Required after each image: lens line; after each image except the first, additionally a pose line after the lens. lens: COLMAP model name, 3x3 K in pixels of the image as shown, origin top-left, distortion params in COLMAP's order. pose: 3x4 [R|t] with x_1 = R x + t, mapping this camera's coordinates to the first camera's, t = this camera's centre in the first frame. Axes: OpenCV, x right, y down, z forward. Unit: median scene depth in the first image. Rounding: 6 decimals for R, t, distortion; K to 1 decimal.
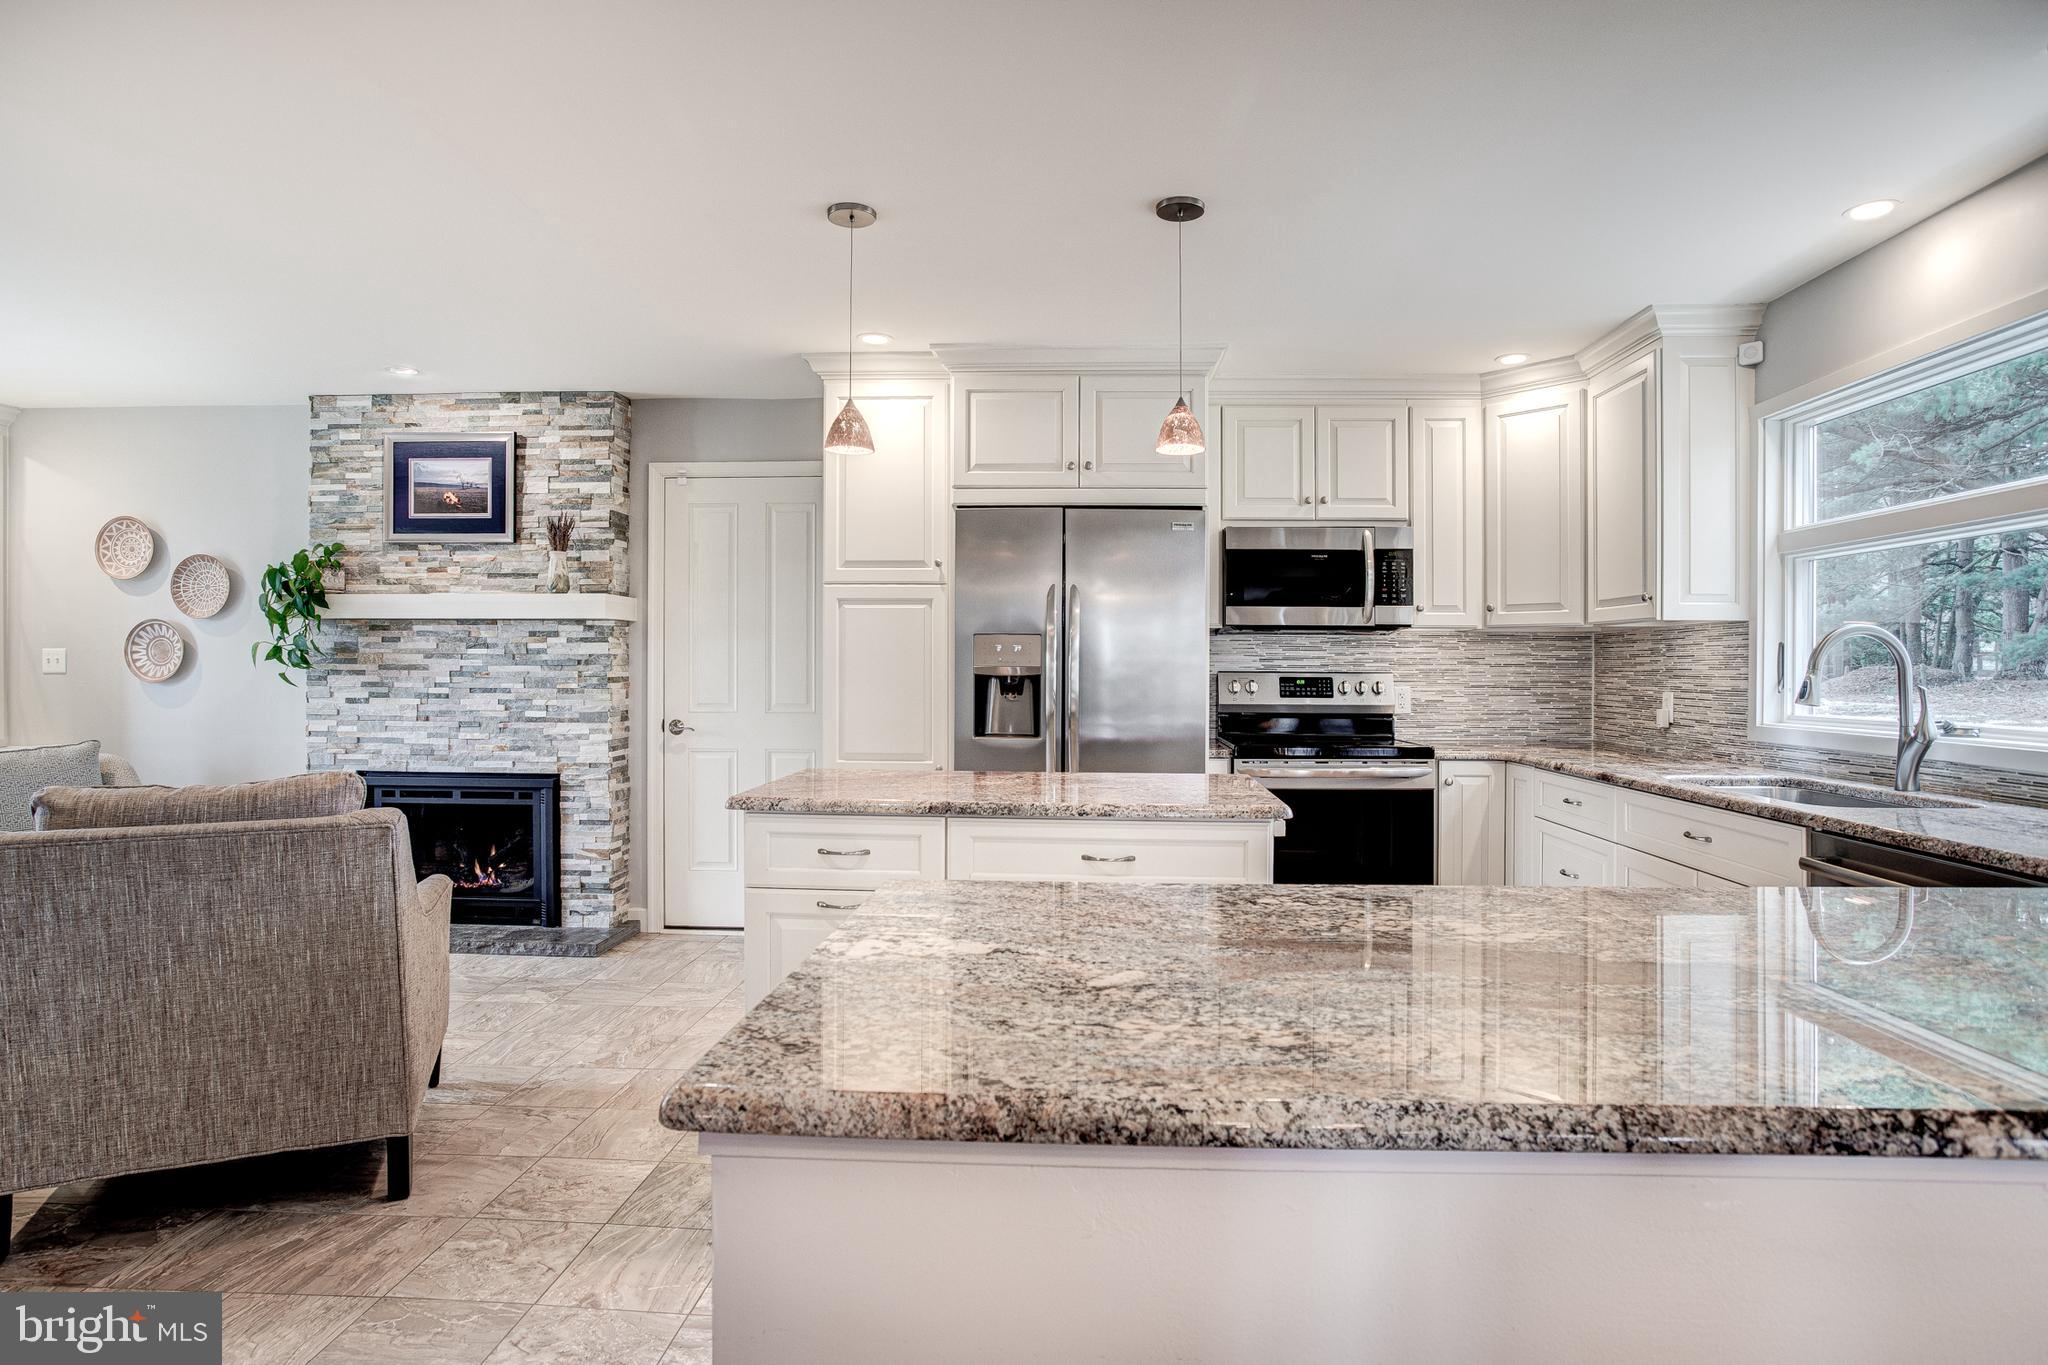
lens RADIAL K [[1089.4, 0, 1046.4], [0, 1089.4, 675.8], [0, 0, 1]] dist [-0.035945, 0.000635]
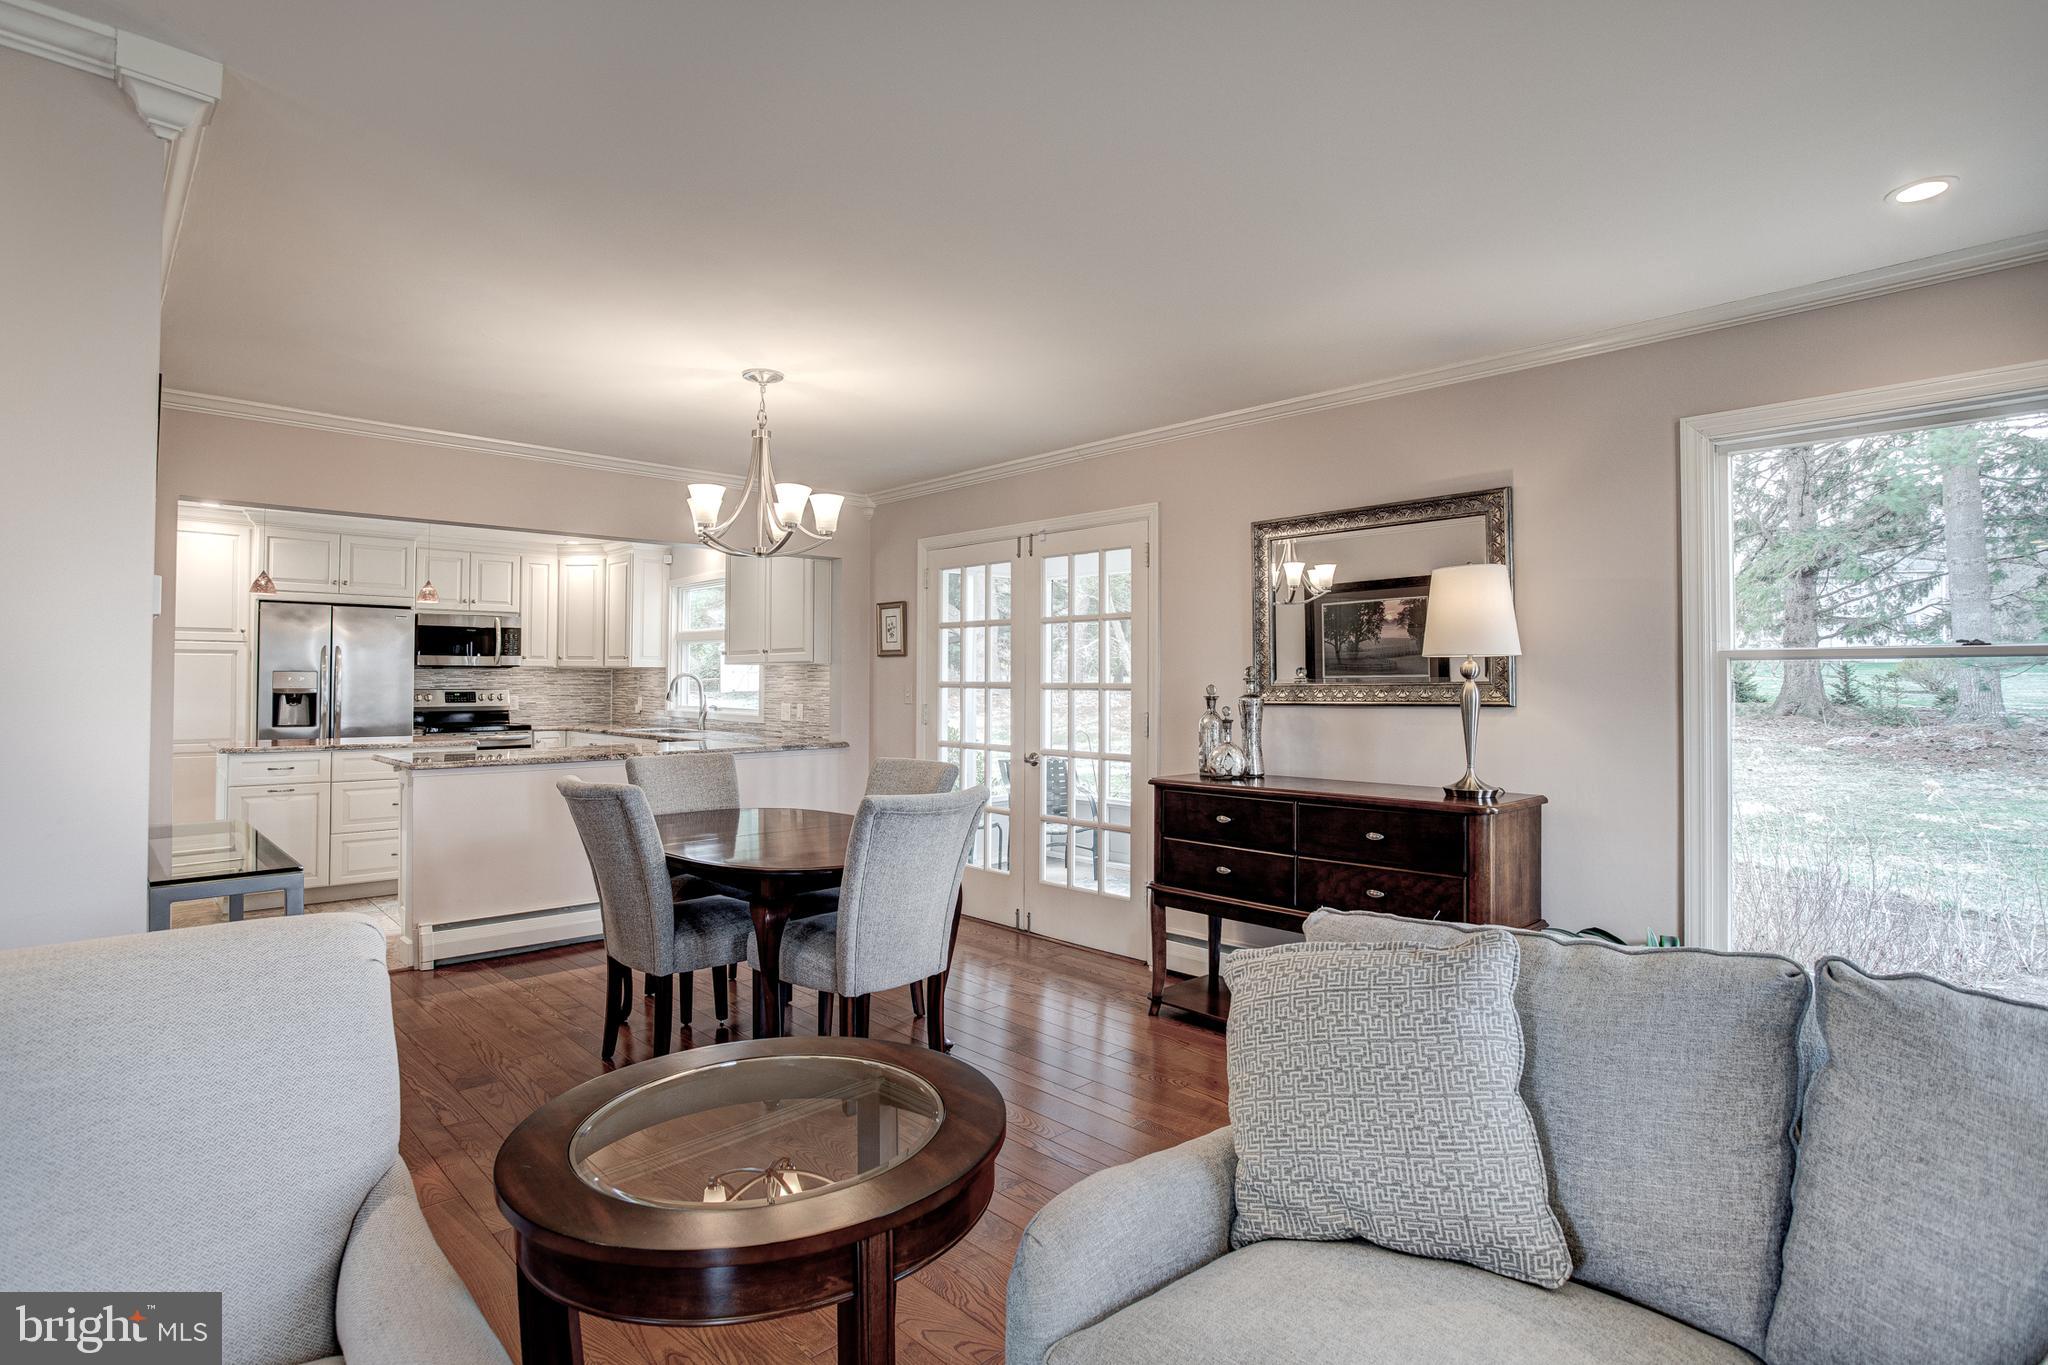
lens RADIAL K [[1020.1, 0, 1031.7], [0, 1020.1, 641.7], [0, 0, 1]] dist [-0.043577, 0.016331]
pose [[0.690272, 0.022511, 0.723200, -0.339669], [0.006938, 0.999264, -0.037727, -0.012763], [-0.723517, 0.031060, 0.689607, -0.916120]]
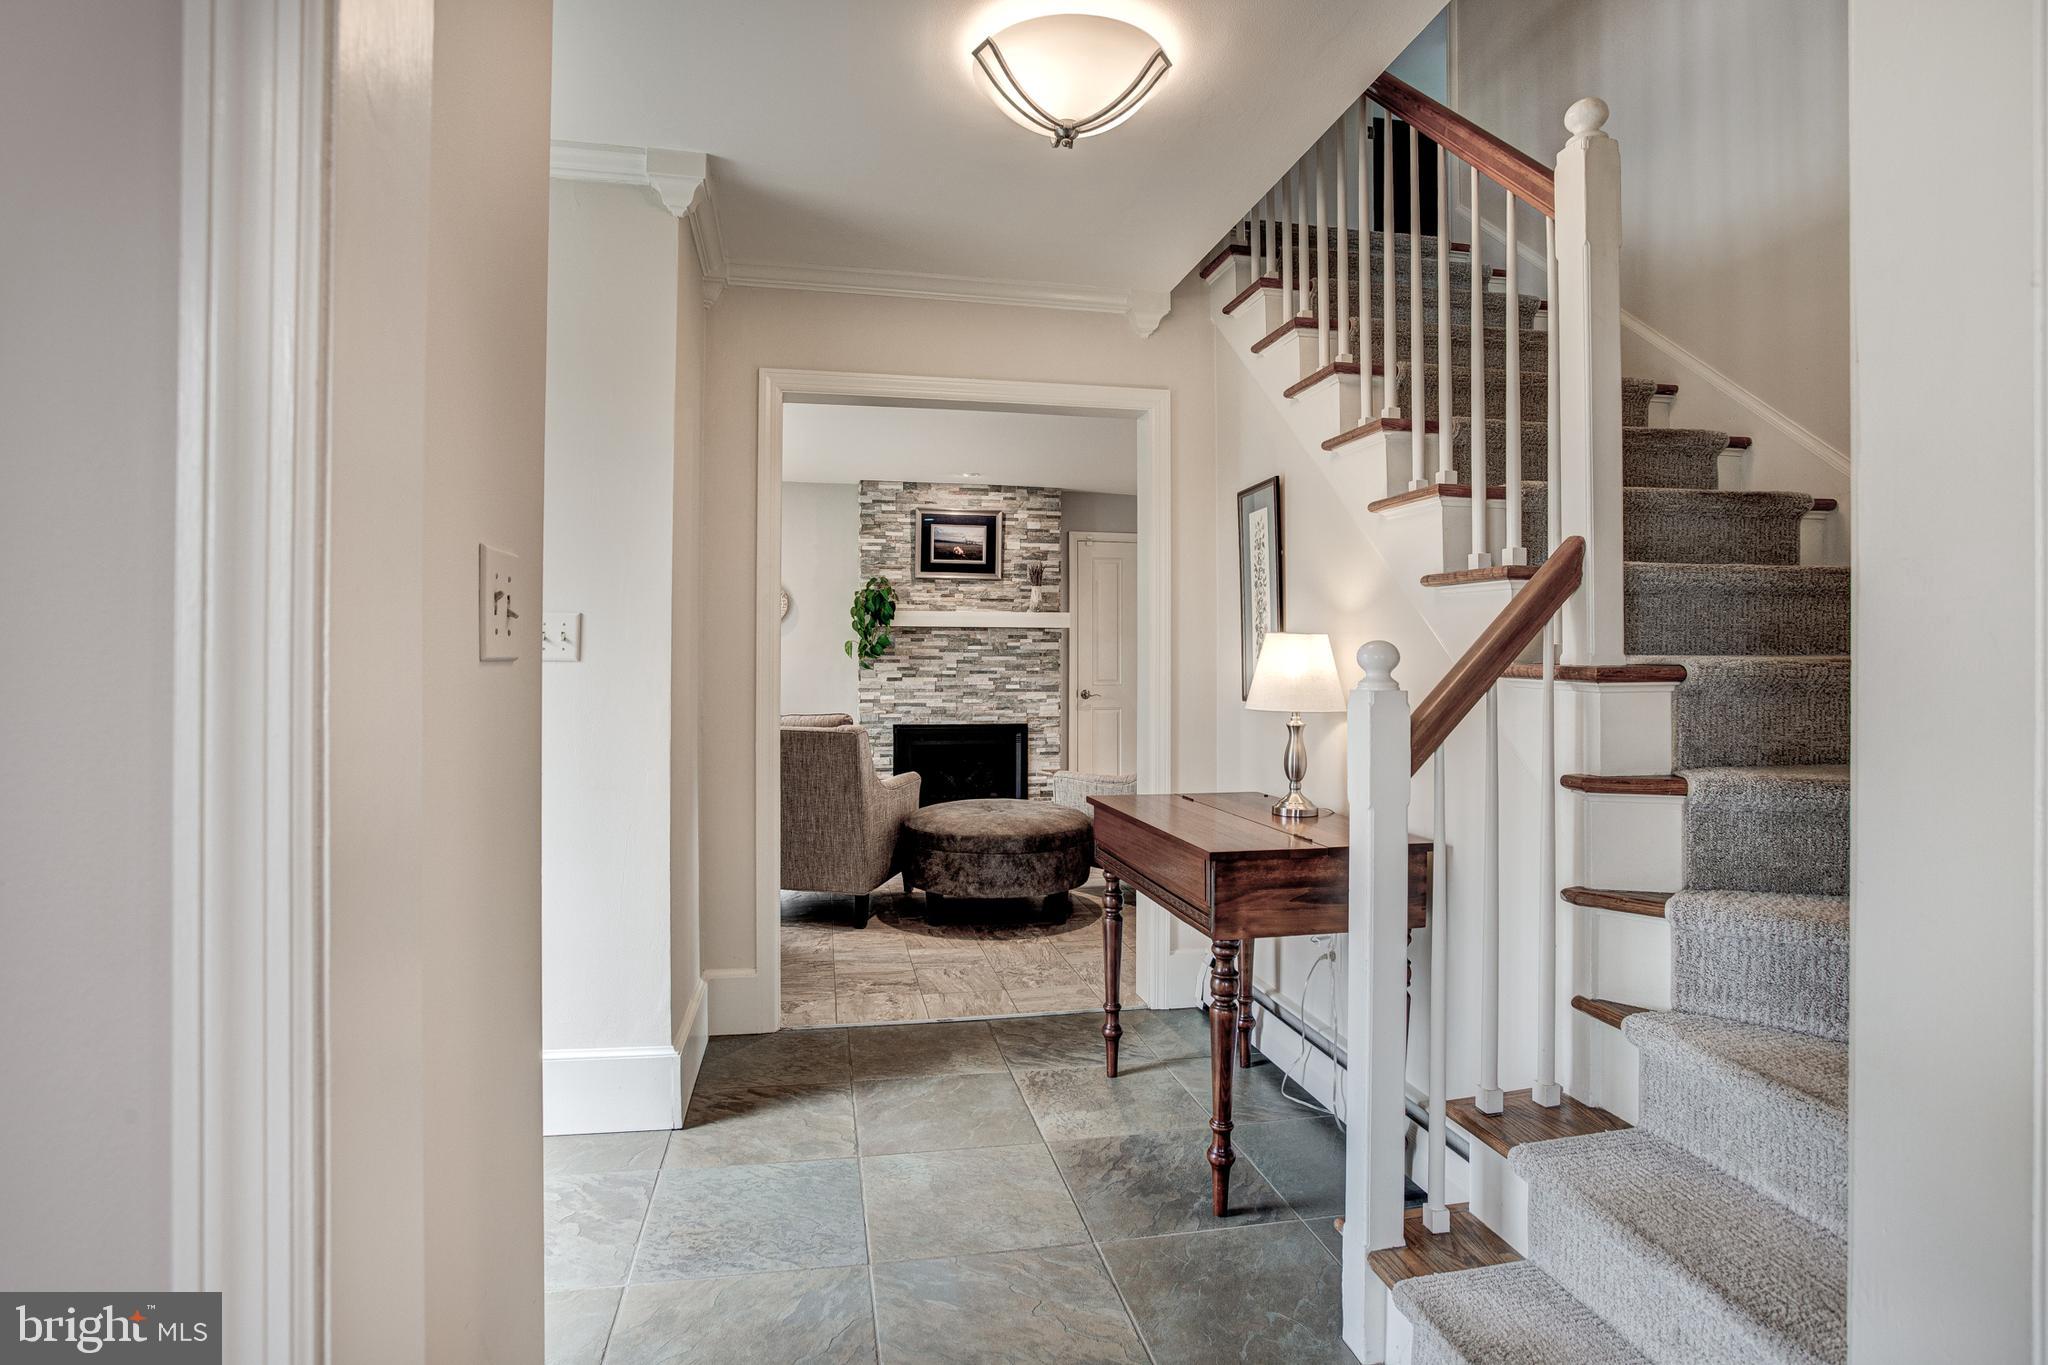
lens RADIAL K [[1020.1, 0, 1018.2], [0, 1020.1, 665.2], [0, 0, 1]] dist [-0.043577, 0.016331]
pose [[0.970510, -0.003196, 0.241040, -0.831981], [0.004618, 0.999975, -0.005333, 0.011643], [-0.241017, 0.006289, 0.970501, -0.473456]]
